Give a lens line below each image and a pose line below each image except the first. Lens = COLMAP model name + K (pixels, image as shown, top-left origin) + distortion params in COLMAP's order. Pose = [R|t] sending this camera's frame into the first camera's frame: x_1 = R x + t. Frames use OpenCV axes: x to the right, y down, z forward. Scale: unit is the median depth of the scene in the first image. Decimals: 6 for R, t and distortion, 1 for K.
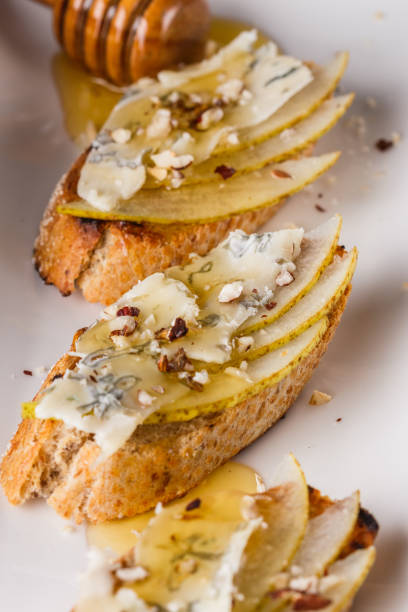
lens RADIAL K [[2992.8, 0, 204.0], [0, 2992.8, 306.0], [0, 0, 1]] dist [-0.046040, 1.658218]
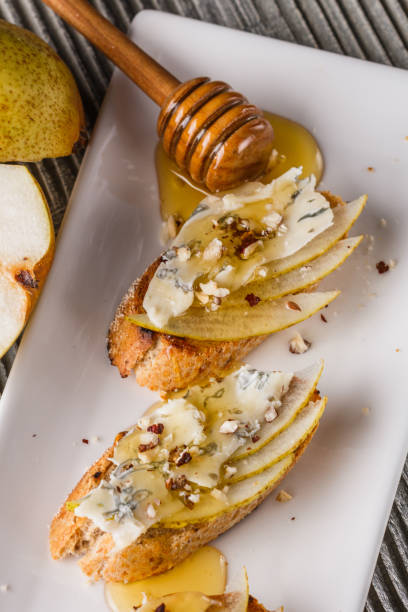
lens RADIAL K [[2992.8, 0, 204.0], [0, 2992.8, 306.0], [0, 0, 1]] dist [-0.046040, 1.658218]
pose [[0.984669, 0.160213, -0.068976, 0.083655], [-0.133914, 0.947724, 0.289630, -0.455097], [0.111773, -0.275953, 0.954650, -0.327922]]
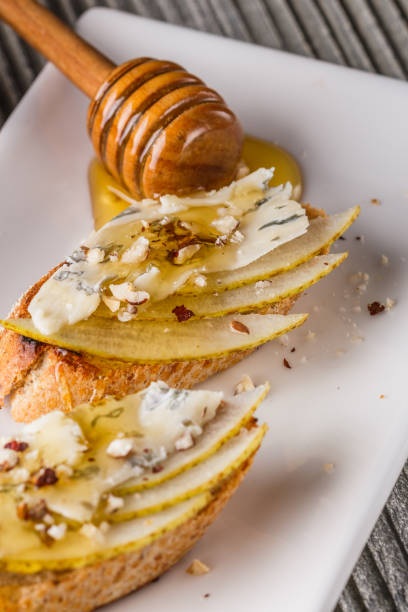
lens RADIAL K [[2992.8, 0, 204.0], [0, 2992.8, 306.0], [0, 0, 1]] dist [-0.046040, 1.658218]
pose [[0.962710, 0.186937, -0.195558, 0.214047], [-0.179660, 0.982219, 0.054476, -0.106430], [0.202264, -0.017310, 0.979178, 0.040416]]
